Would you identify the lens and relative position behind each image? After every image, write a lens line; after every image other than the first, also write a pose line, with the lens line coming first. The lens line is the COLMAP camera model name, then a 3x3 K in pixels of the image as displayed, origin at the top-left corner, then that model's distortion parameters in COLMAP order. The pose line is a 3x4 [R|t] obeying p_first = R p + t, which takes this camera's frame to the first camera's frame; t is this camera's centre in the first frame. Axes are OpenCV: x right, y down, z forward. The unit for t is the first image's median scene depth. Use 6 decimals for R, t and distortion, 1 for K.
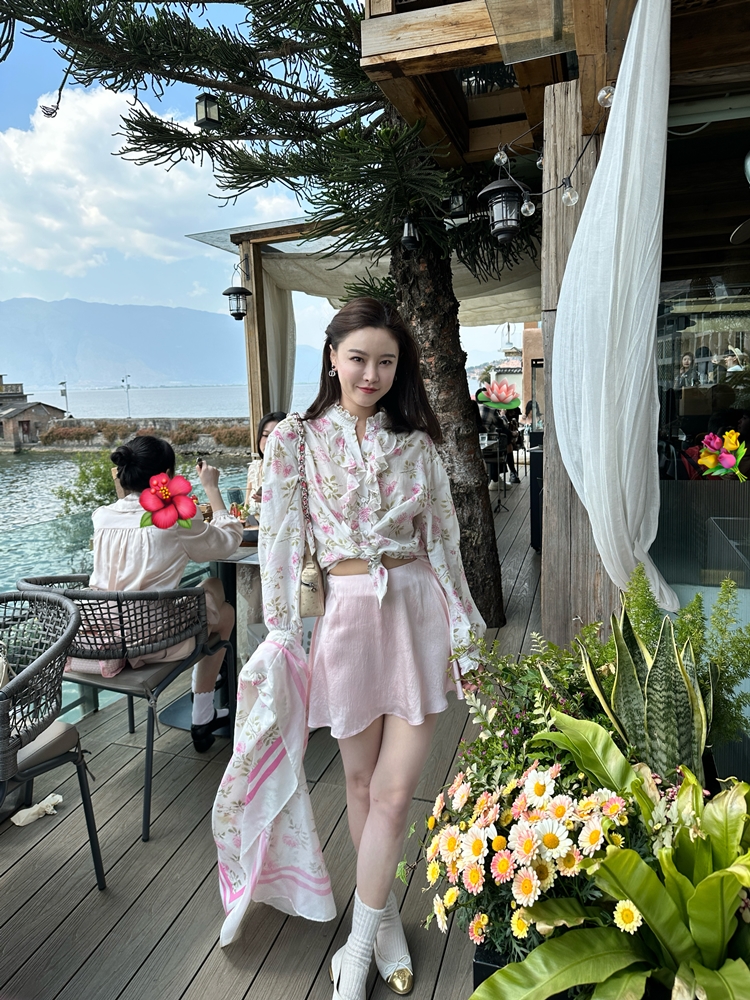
lens RADIAL K [[702.8, 0, 375.0], [0, 702.8, 500.0], [0, 0, 1]] dist [0.075878, -0.072692]
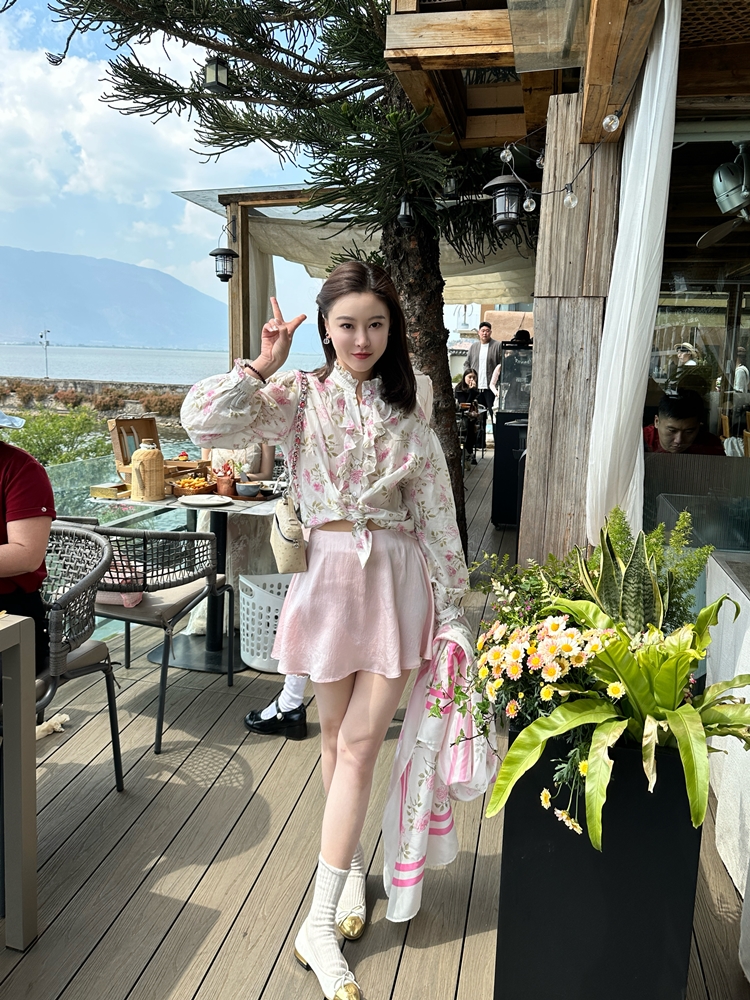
lens RADIAL K [[759.4, 0, 375.0], [0, 759.4, 500.0], [0, 0, 1]] dist [0.104589, -0.076942]
pose [[0.994839, 0.049023, 0.088839, -0.074555], [-0.050430, 0.998634, 0.013658, 0.036499], [-0.088048, -0.018068, 0.995952, -0.136620]]
